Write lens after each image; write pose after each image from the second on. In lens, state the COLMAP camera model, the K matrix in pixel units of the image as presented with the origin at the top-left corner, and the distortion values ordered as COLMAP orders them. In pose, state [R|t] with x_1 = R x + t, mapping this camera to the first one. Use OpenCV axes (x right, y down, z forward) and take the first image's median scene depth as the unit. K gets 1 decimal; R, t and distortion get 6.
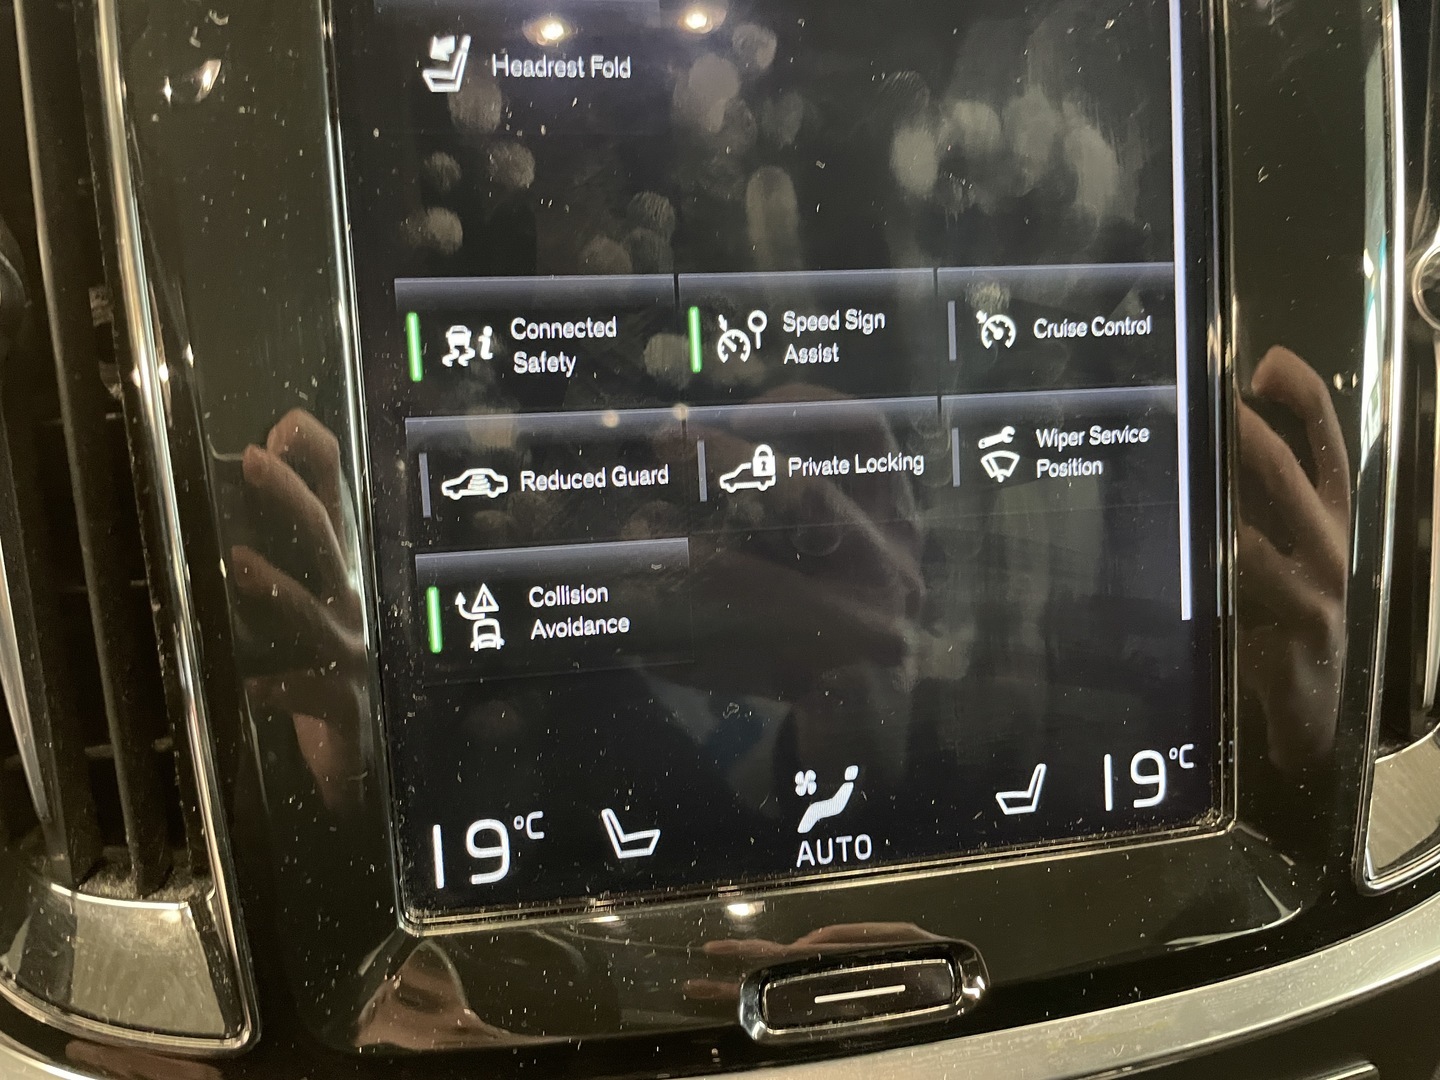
lens RADIAL K [[852.6, 0, 720.0], [0, 852.6, 540.0], [0, 0, 1]] dist [0.026060, -0.043858]
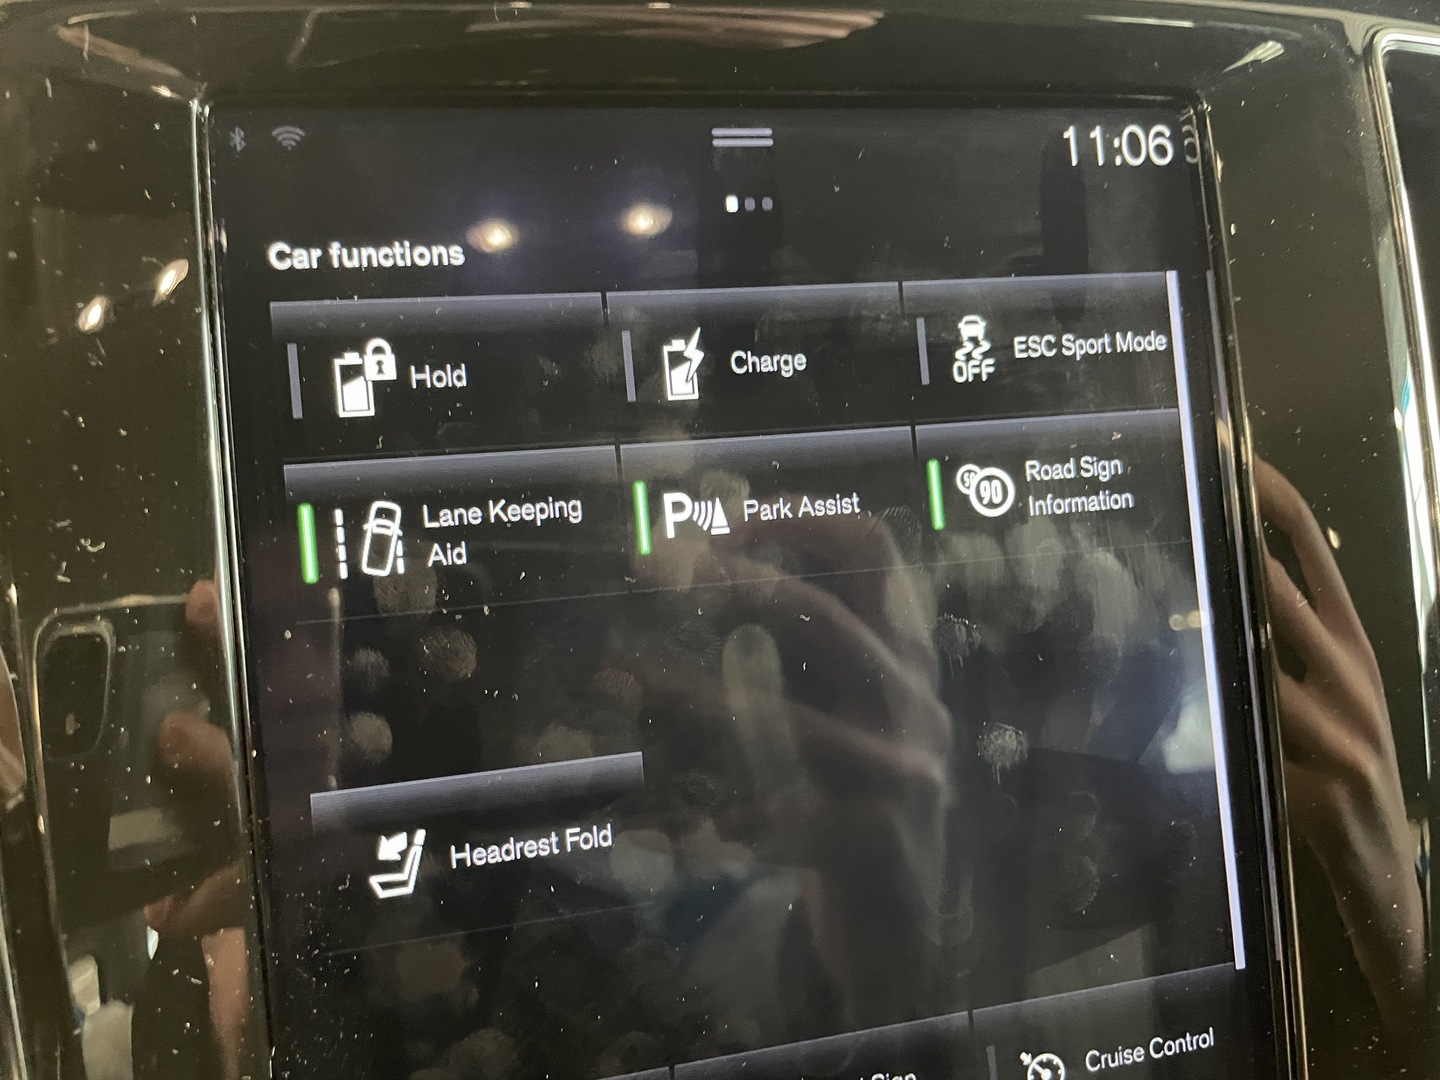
lens RADIAL K [[1008.0, 0, 720.0], [0, 1008.0, 540.0], [0, 0, 1]] dist [0.045045, -0.085922]
pose [[0.997894, -0.037600, 0.052851, -0.021380], [0.042752, 0.994068, -0.100006, -0.418143], [-0.048777, 0.102055, 0.993582, -0.030684]]
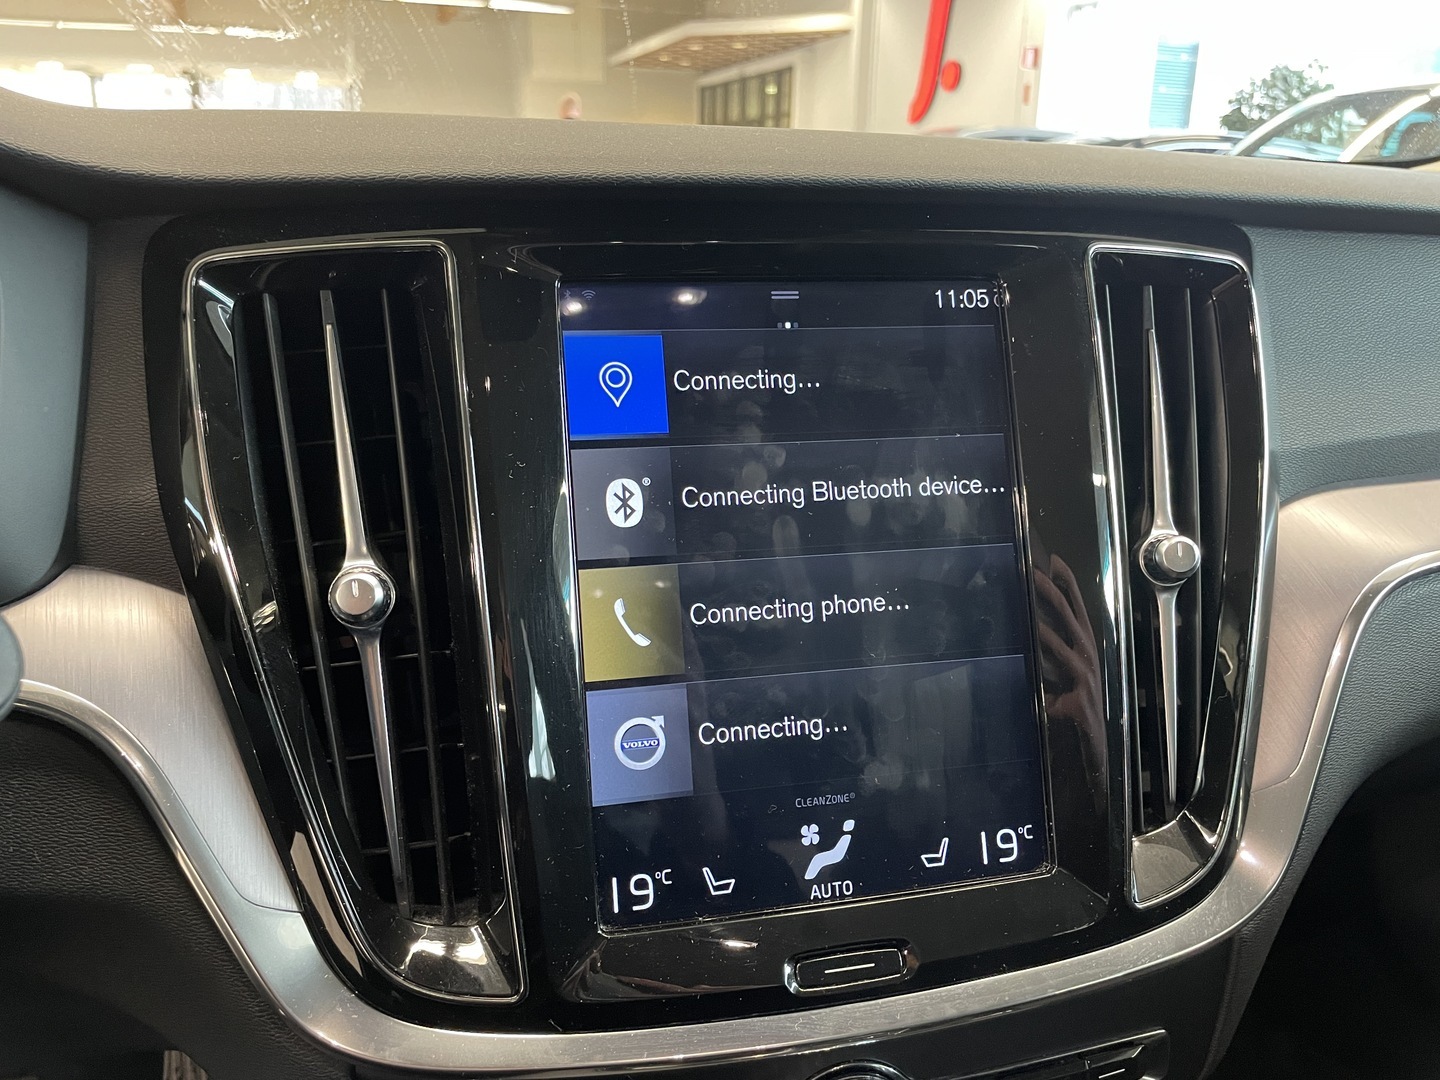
lens RADIAL K [[1008.0, 0, 720.0], [0, 1008.0, 540.0], [0, 0, 1]] dist [0.045045, -0.085922]
pose [[0.998617, -0.015429, 0.050254, -0.198073], [0.022695, 0.988817, -0.147396, -0.051596], [-0.047418, 0.148333, 0.987800, -1.209360]]
